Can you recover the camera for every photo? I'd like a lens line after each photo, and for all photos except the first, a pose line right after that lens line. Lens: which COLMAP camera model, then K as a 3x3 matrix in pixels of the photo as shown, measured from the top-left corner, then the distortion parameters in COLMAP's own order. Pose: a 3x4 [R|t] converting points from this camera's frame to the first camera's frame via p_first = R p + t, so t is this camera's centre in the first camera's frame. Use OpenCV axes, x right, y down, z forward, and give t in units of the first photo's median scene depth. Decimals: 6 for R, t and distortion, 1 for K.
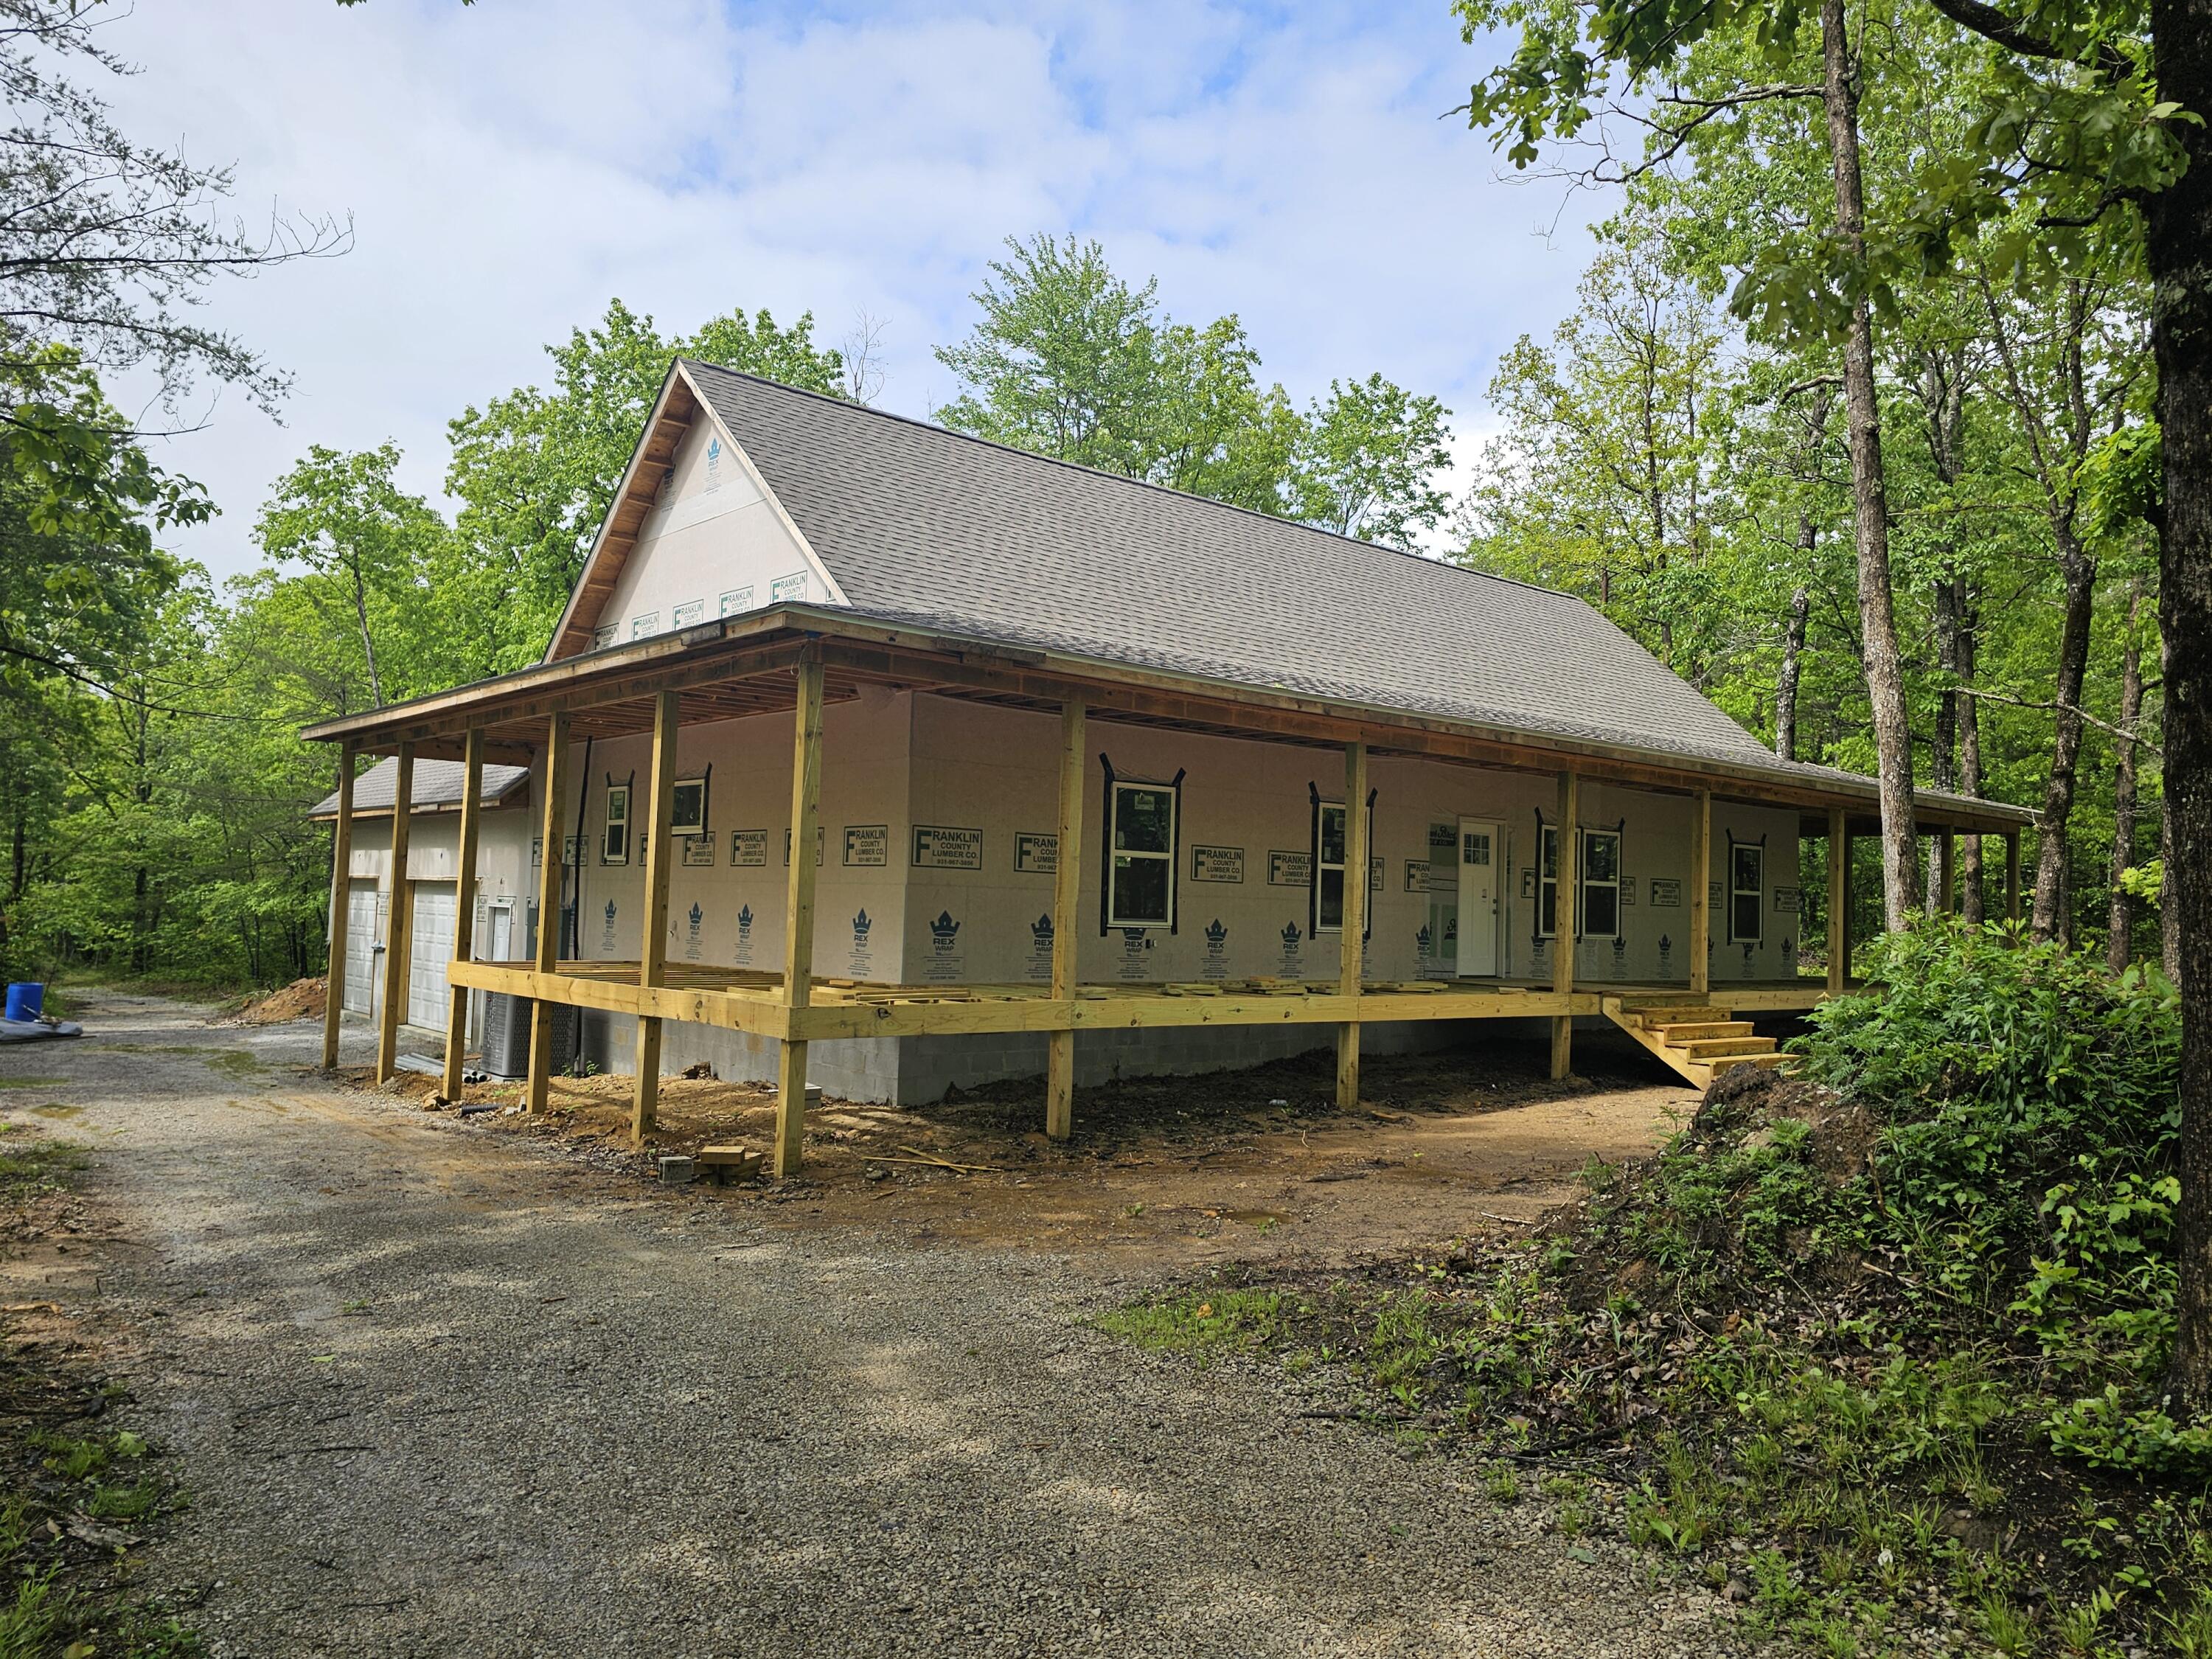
lens RADIAL K [[1512.2, 0, 1106.0], [0, 1512.2, 829.5], [0, 0, 1]] dist [0.088631, 0.000482]
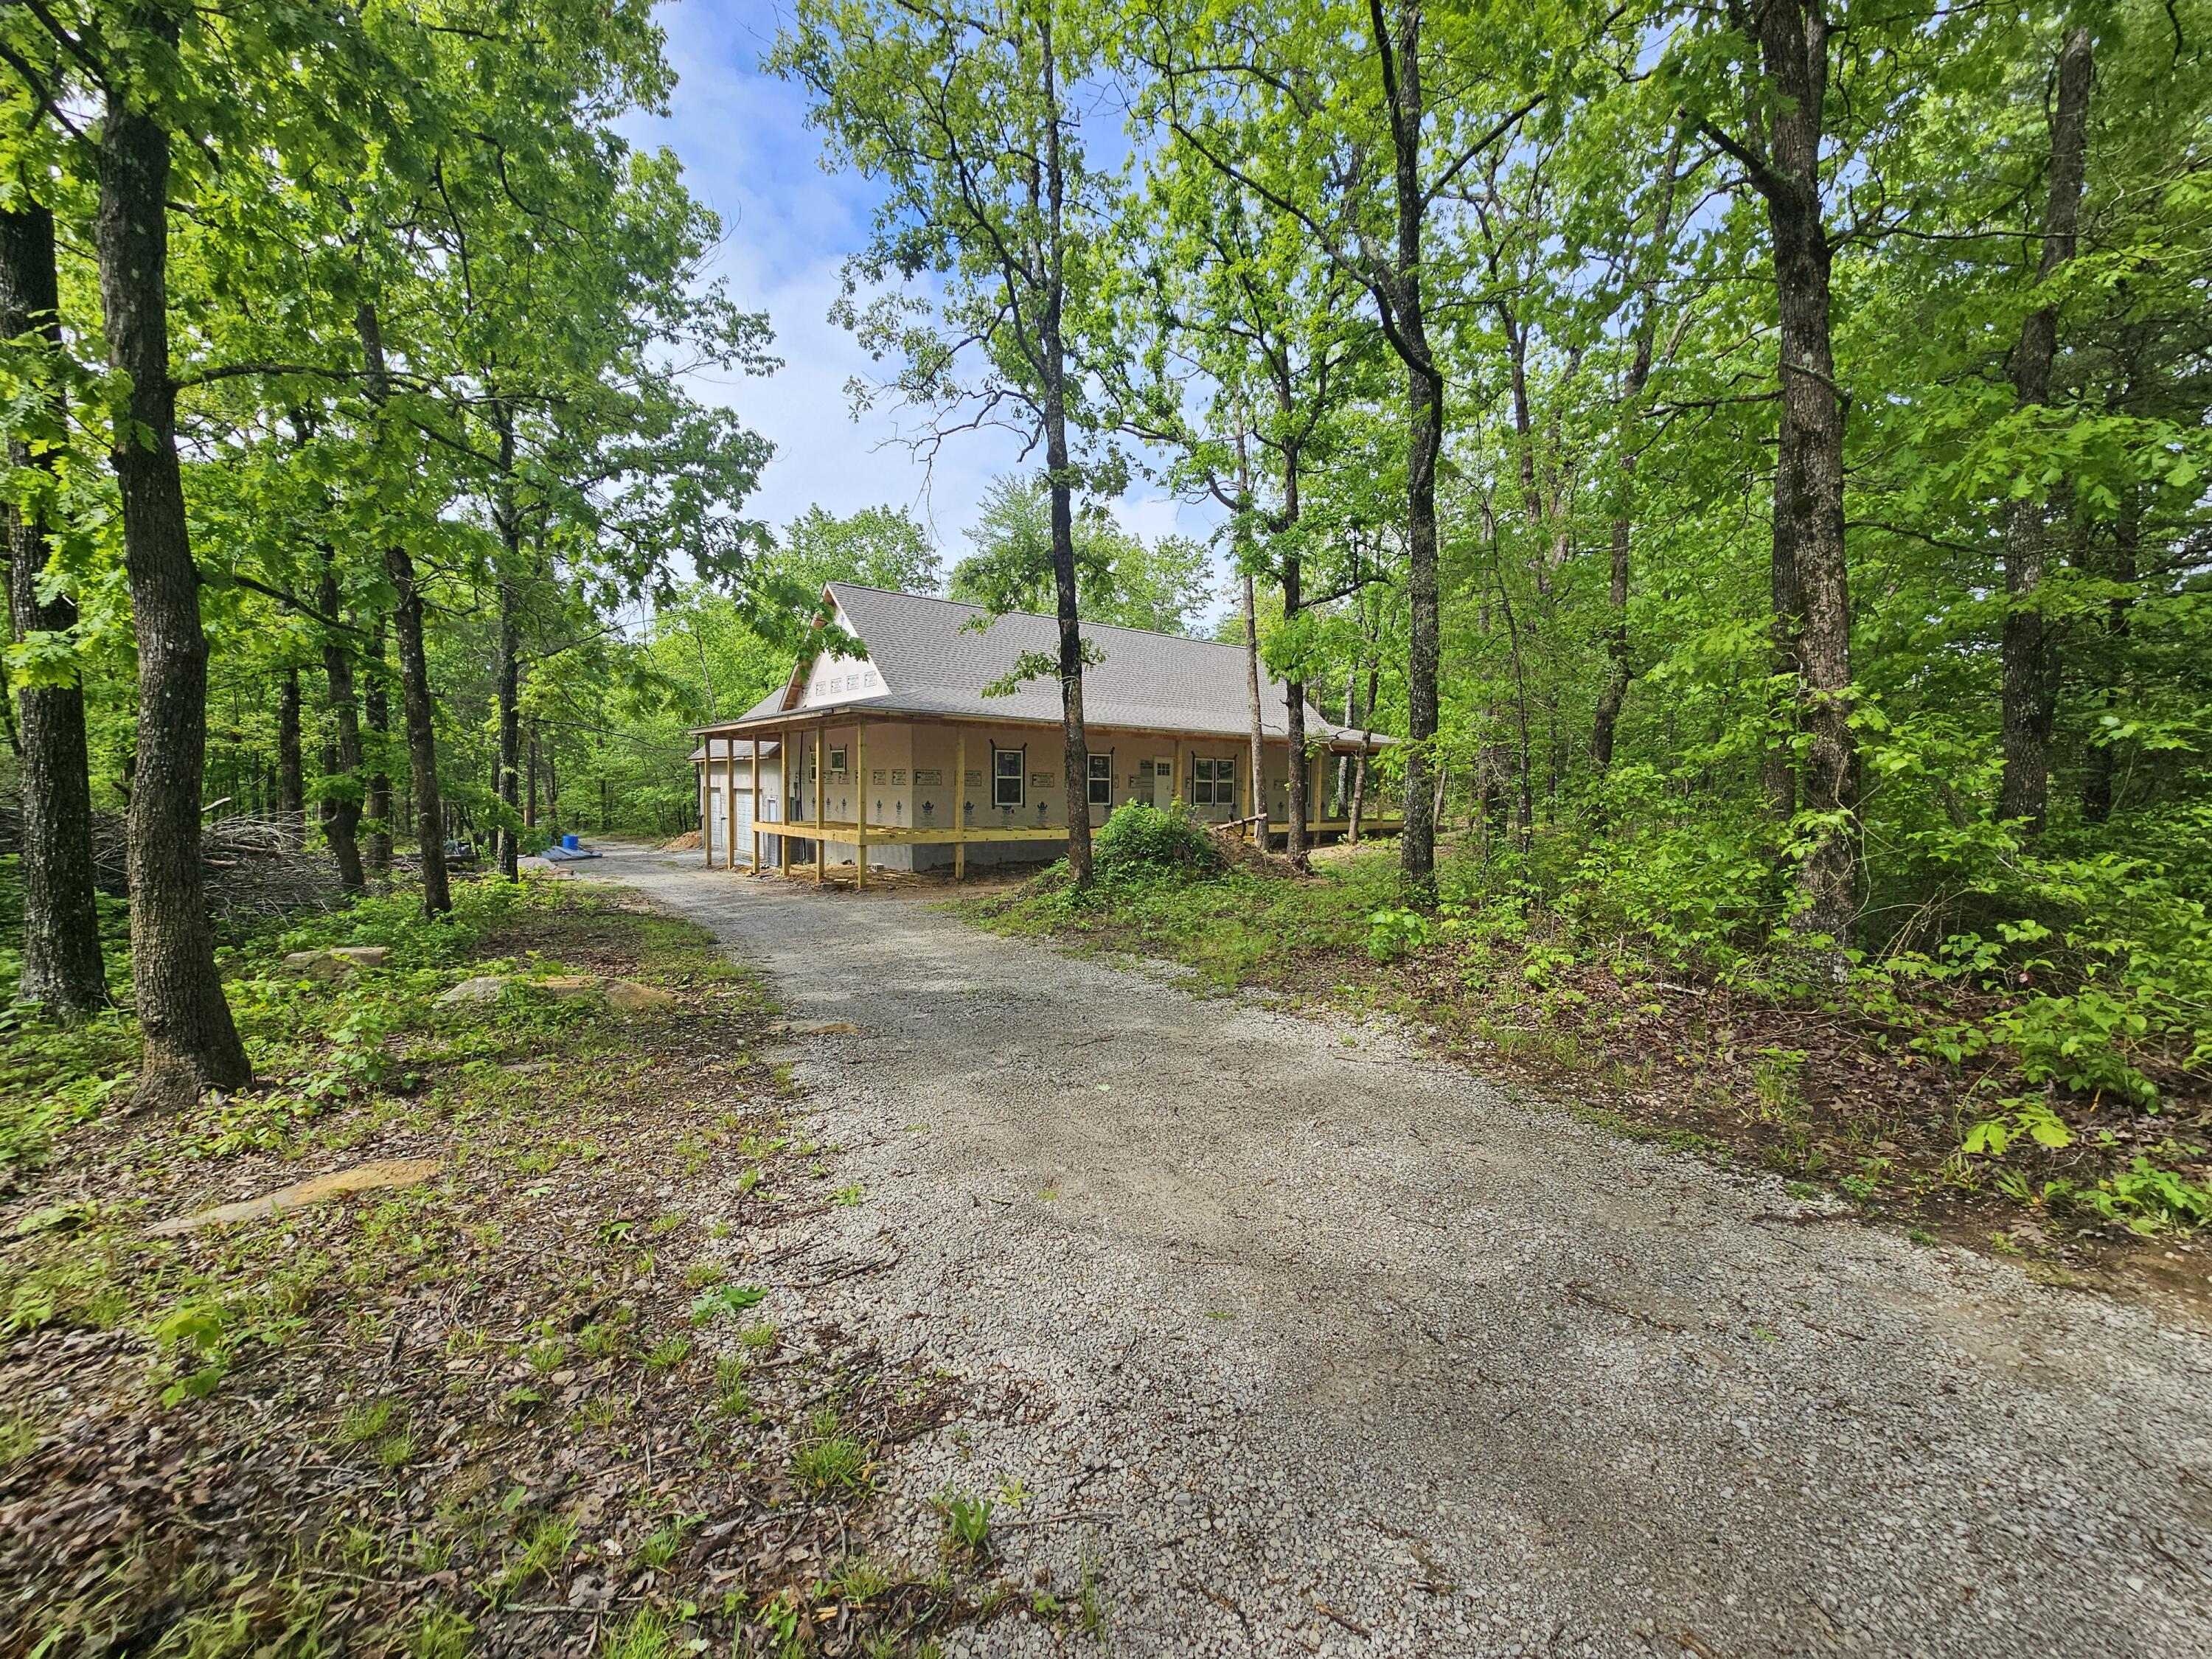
lens RADIAL K [[894.4, 0, 1106.0], [0, 894.4, 829.5], [0, 0, 1]] dist [0.000715, 0.000001]
pose [[0.999494, -0.016972, -0.026903, 0.192149], [0.019553, 0.994918, 0.098773, -0.035319], [0.025090, -0.099250, 0.994746, -0.444871]]
